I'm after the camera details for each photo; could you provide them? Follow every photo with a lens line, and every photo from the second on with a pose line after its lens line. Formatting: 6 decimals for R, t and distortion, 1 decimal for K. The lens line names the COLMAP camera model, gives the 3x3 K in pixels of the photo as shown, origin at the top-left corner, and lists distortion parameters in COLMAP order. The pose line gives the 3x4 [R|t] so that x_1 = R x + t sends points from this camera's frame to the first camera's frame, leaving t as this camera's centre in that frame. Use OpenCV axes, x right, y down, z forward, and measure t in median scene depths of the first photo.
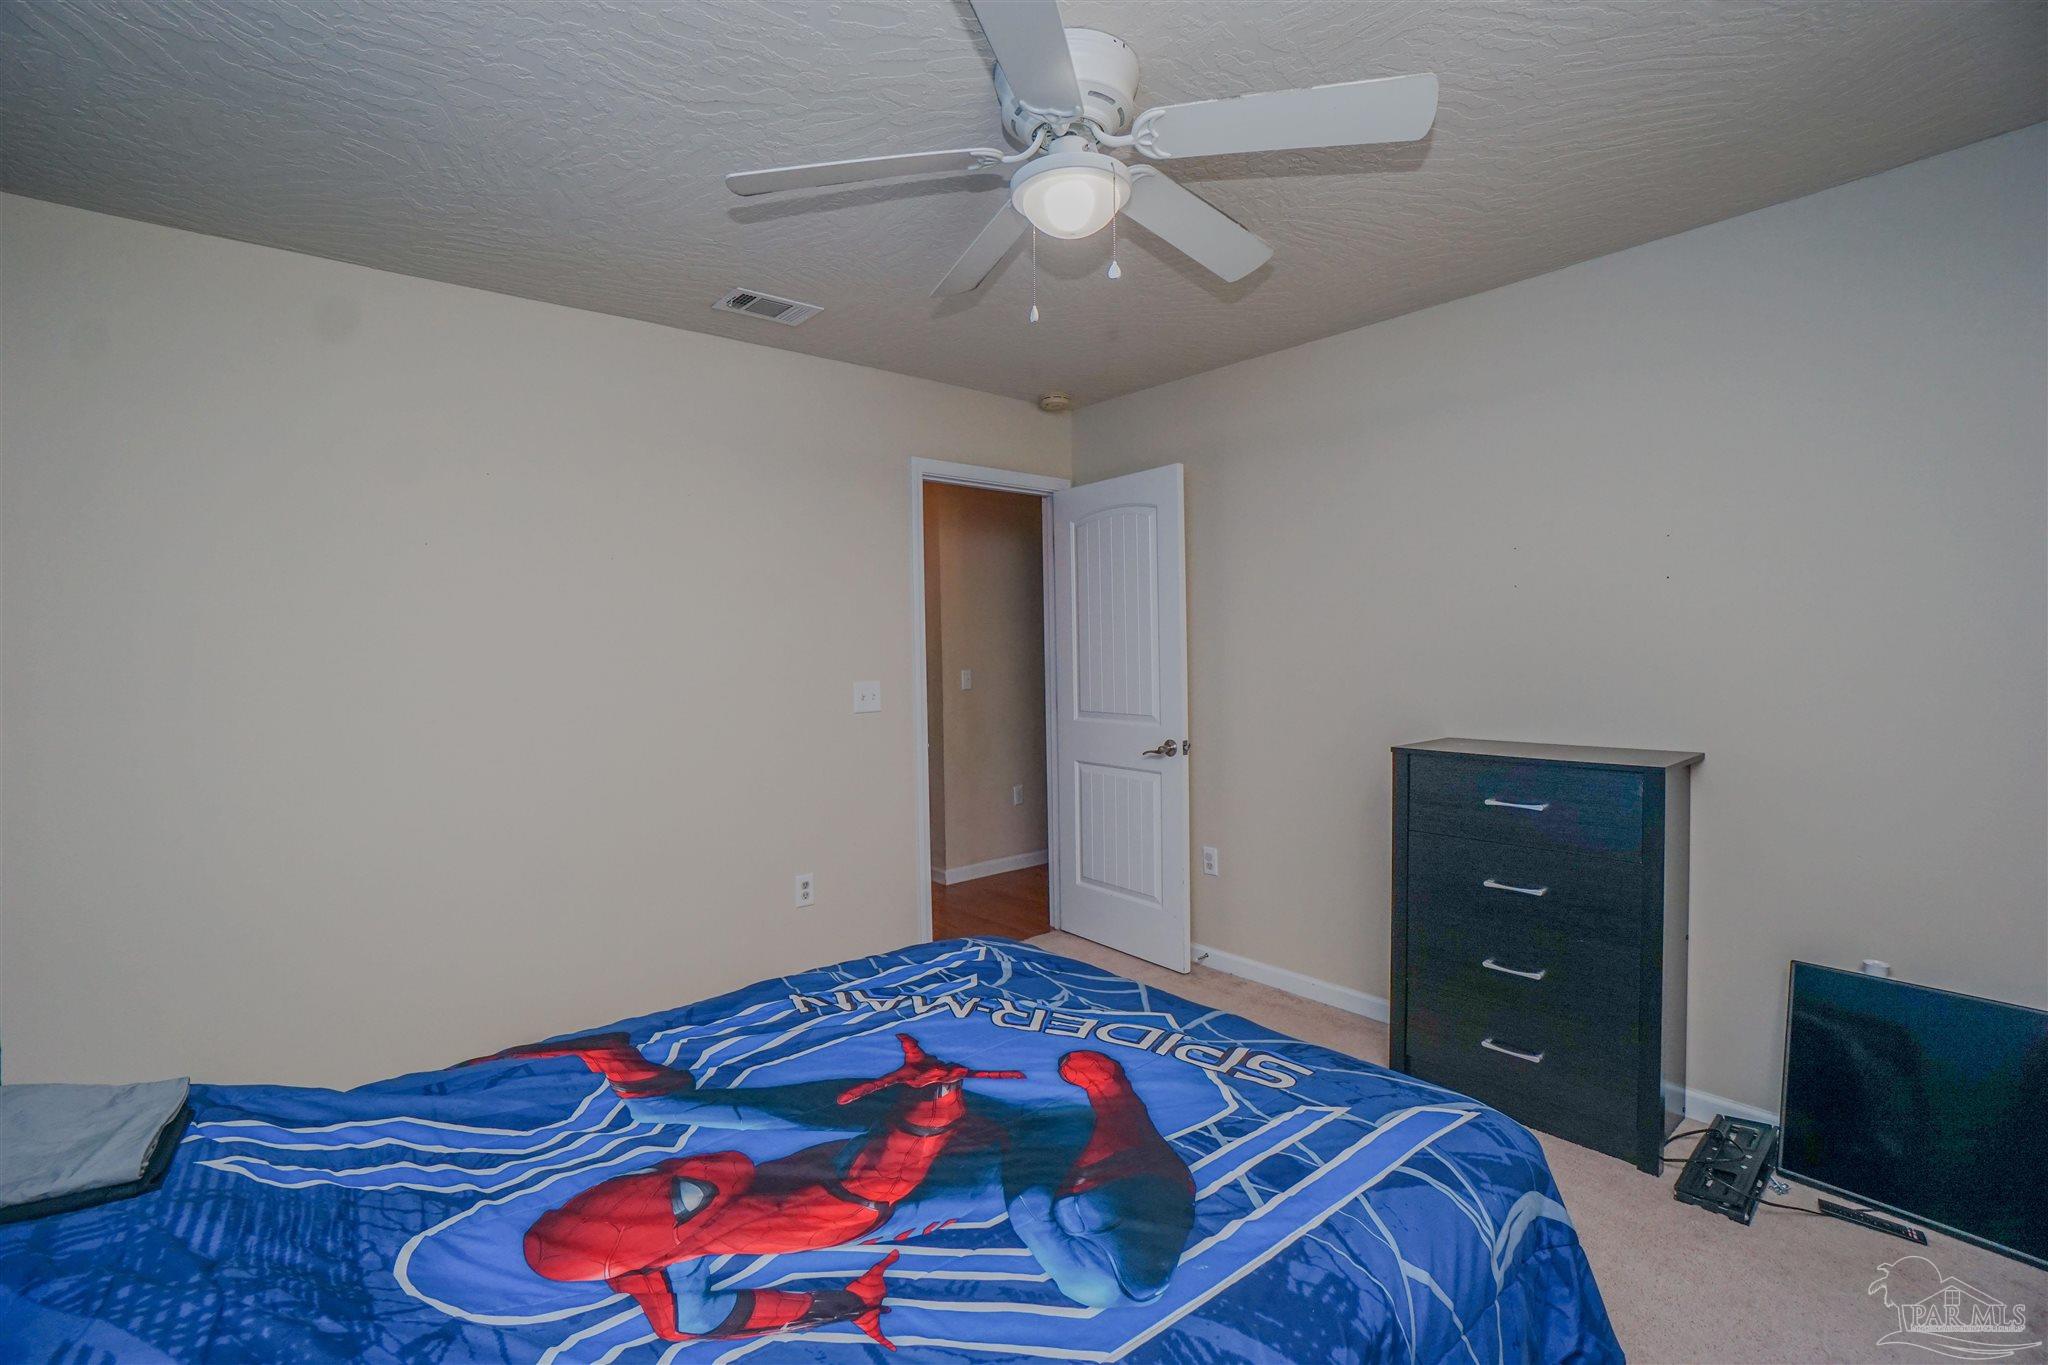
lens RADIAL K [[918.0, 0, 1028.3], [0, 918.0, 662.4], [0, 0, 1]] dist [-0.041191, 0.013776]
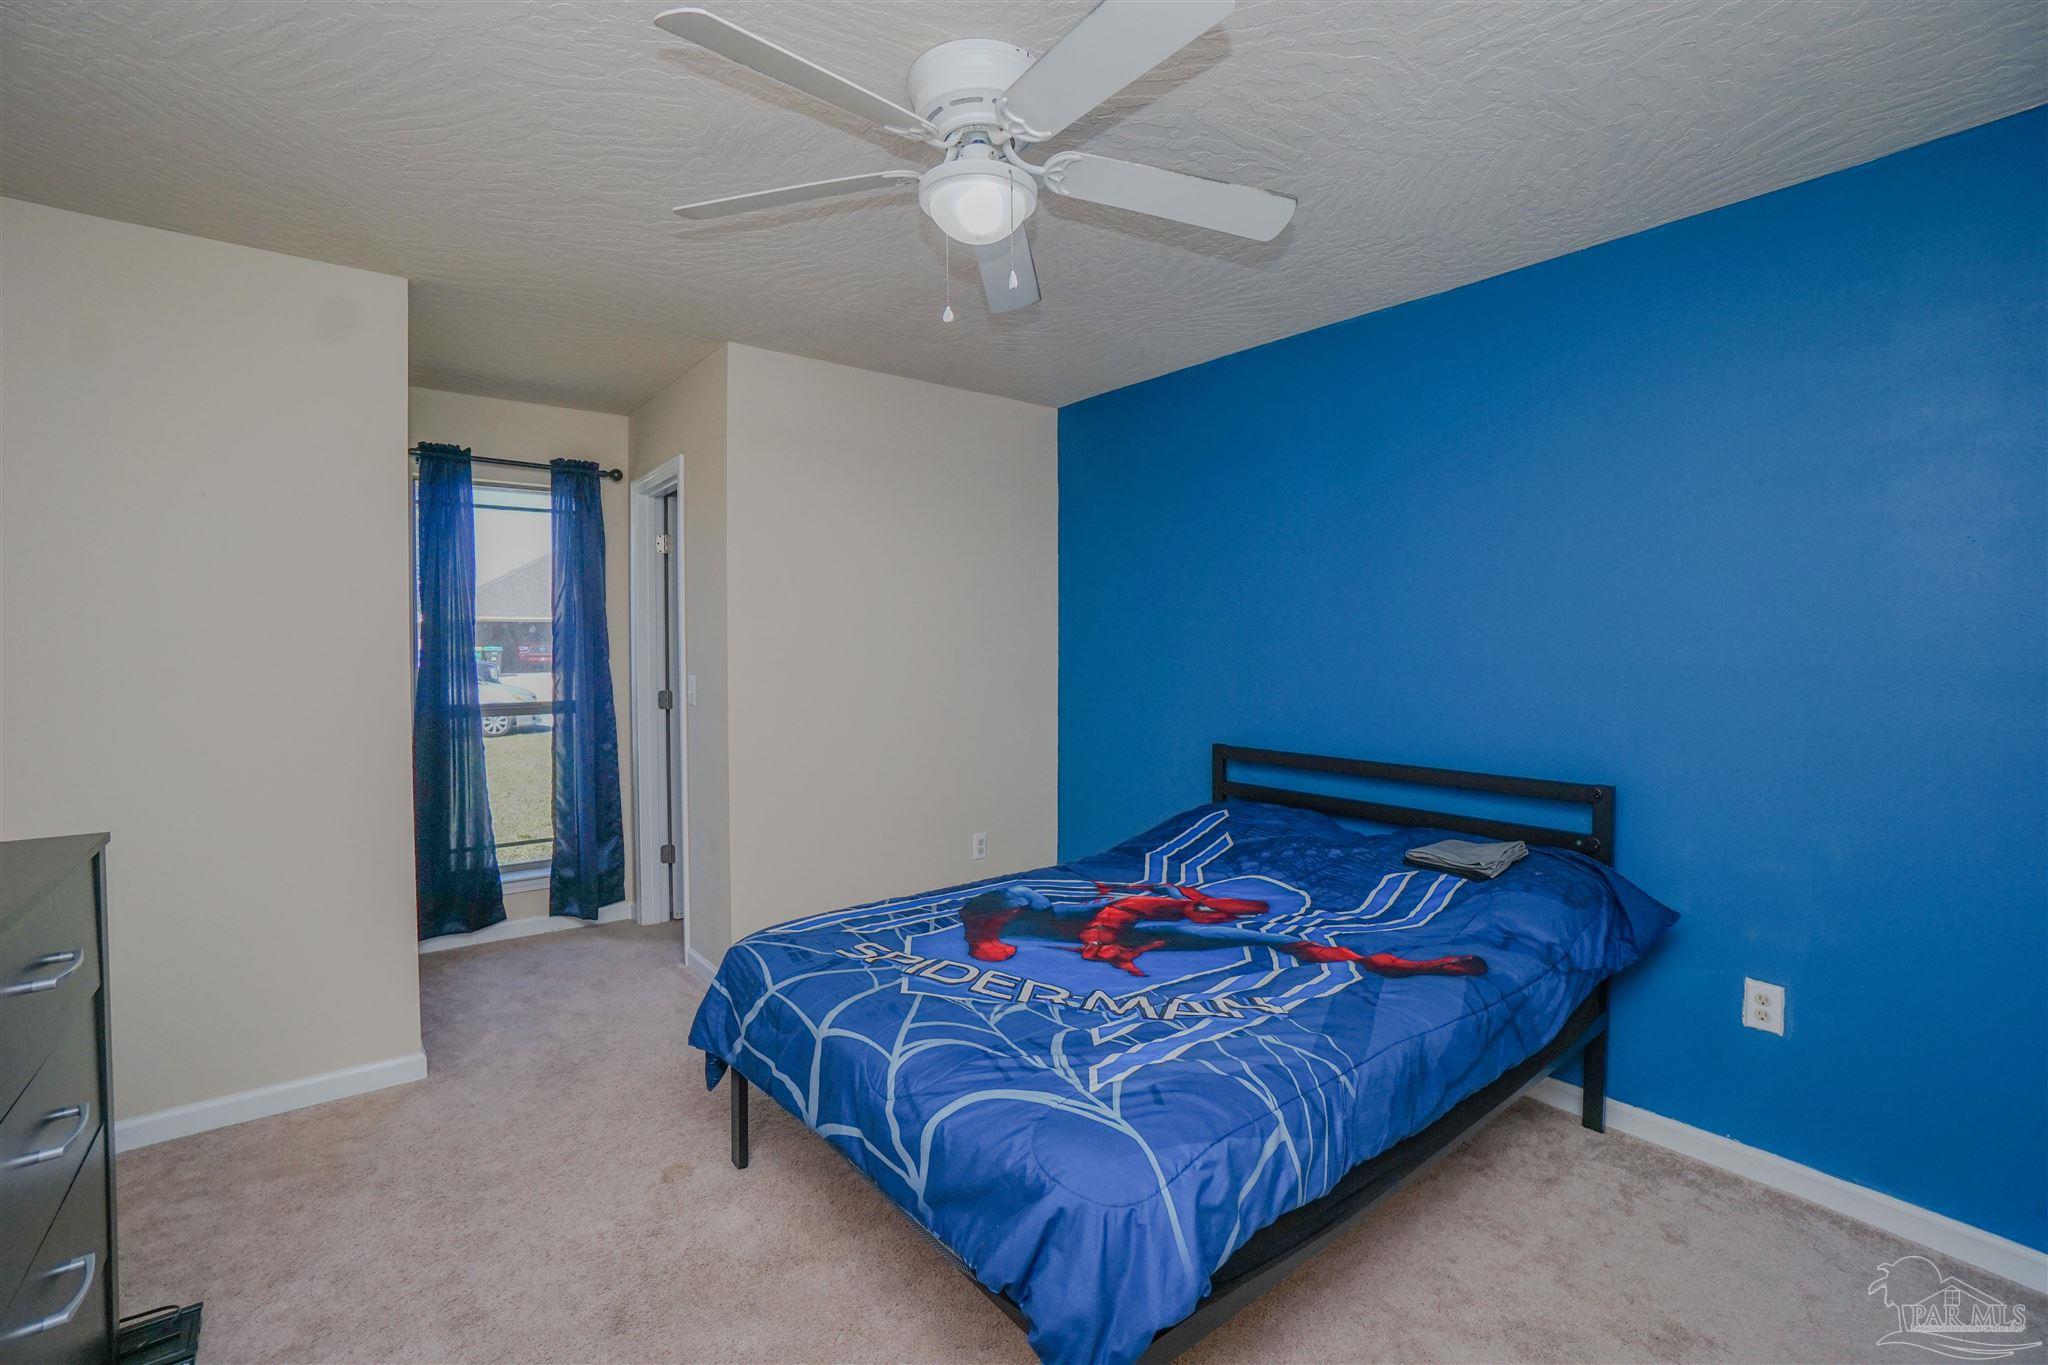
lens RADIAL K [[918.0, 0, 1028.3], [0, 918.0, 662.4], [0, 0, 1]] dist [-0.041191, 0.013776]
pose [[-0.999178, 0.009452, 0.039424, -0.042173], [0.010822, 0.999339, 0.034698, -0.034462], [-0.039070, 0.035096, -0.998620, 2.298228]]
